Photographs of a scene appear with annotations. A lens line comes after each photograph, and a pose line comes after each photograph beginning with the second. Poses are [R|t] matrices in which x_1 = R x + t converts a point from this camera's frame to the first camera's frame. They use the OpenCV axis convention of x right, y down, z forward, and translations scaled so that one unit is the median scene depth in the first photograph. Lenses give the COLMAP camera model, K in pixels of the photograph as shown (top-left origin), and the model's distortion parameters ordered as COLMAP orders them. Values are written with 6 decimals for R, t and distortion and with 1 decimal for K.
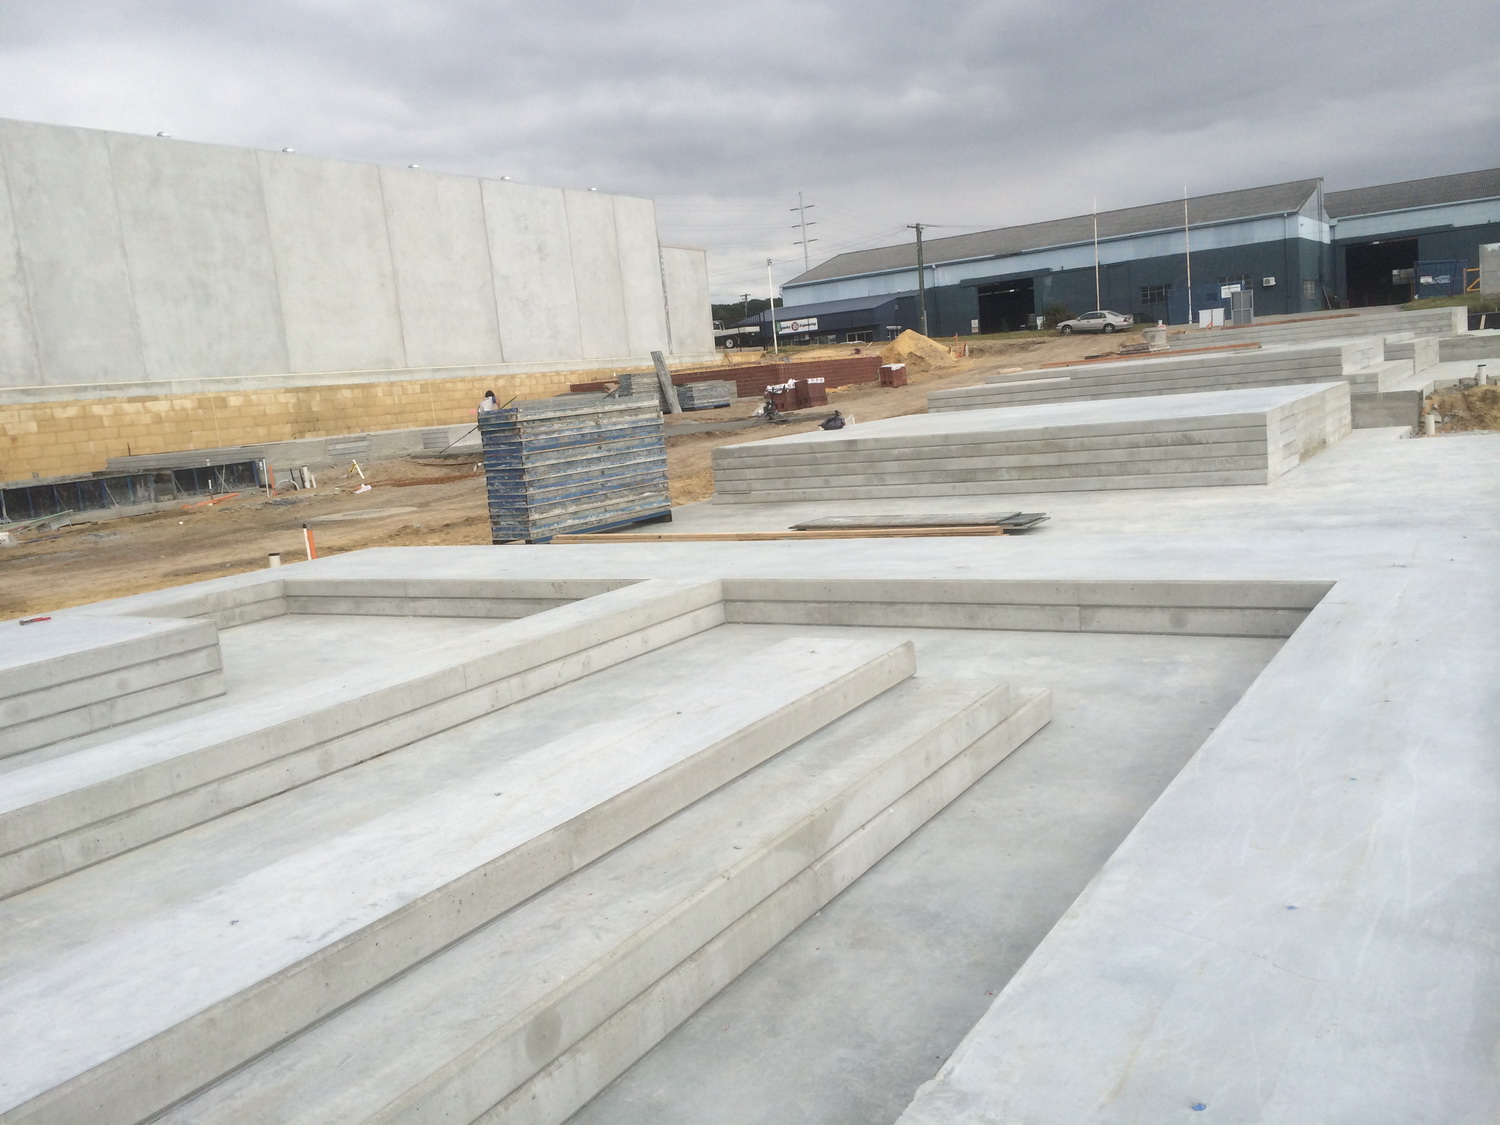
lens RADIAL K [[1271.2, 0, 749.6], [0, 1271.2, 603.0], [0, 0, 1]] dist [0.058515, -0.012720]
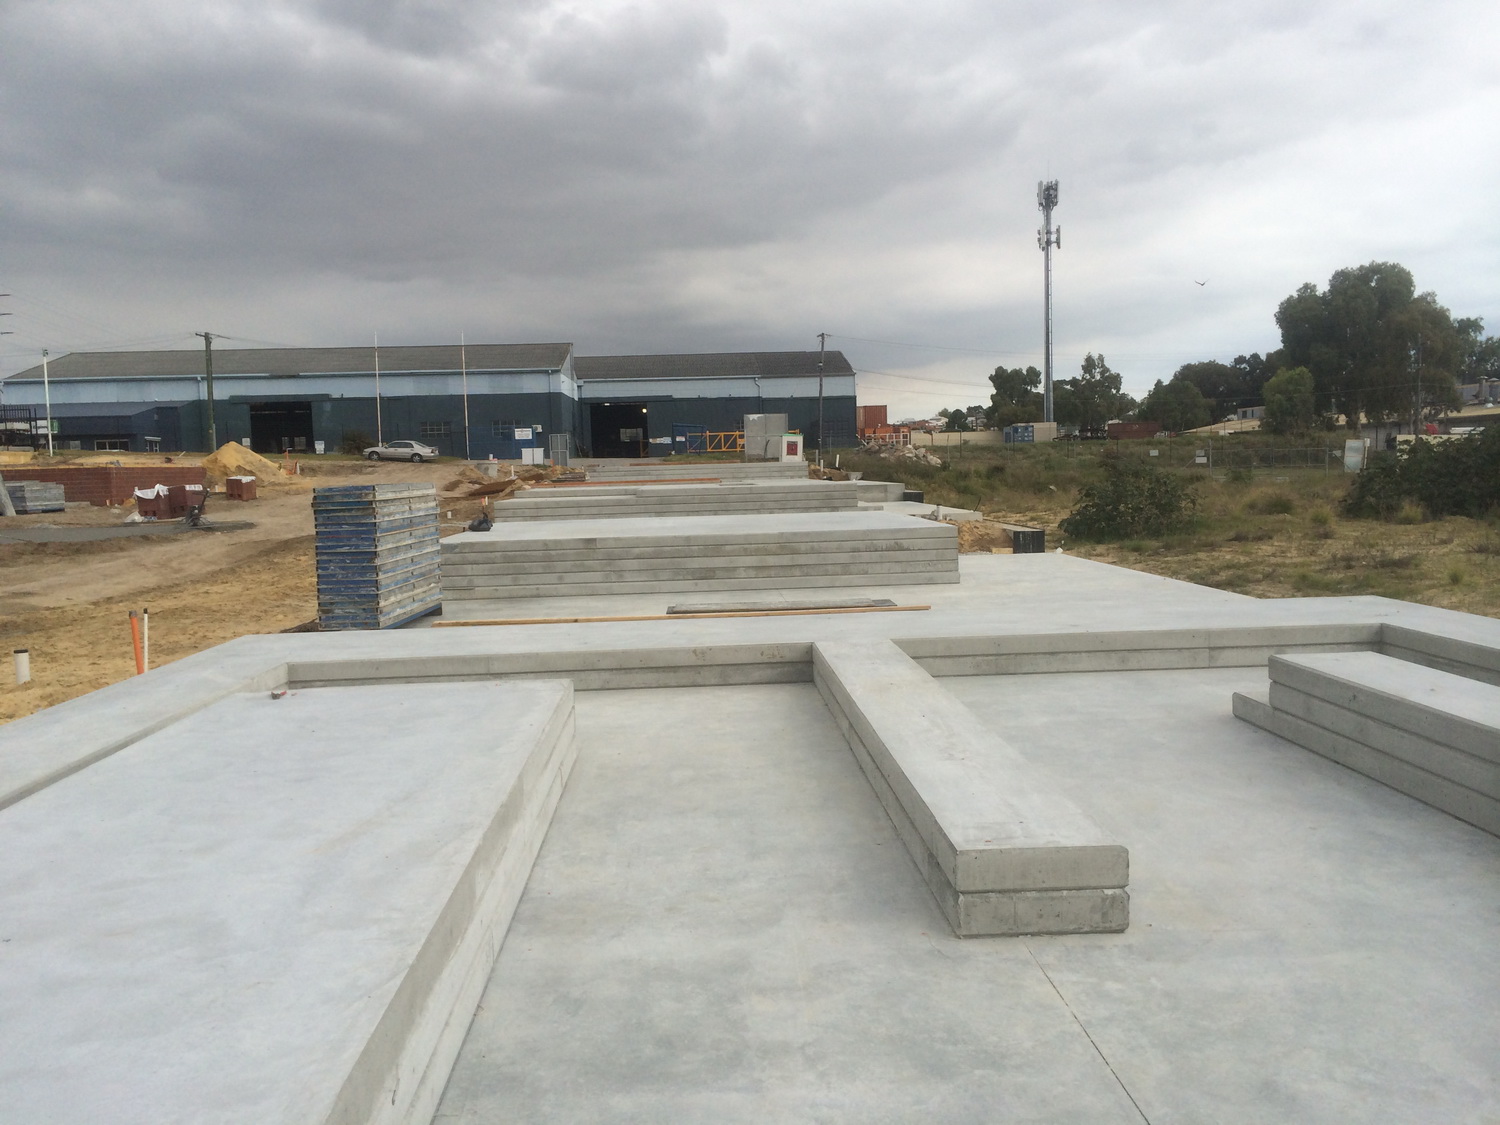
lens RADIAL K [[1289.2, 0, 750.0], [0, 1289.2, 562.5], [0, 0, 1]] dist [0.053243, -0.019677]
pose [[0.822795, 0.026642, 0.567713, -0.393743], [0.049703, 0.991700, -0.118576, 0.021932], [-0.566160, 0.125781, 0.814642, 0.067952]]
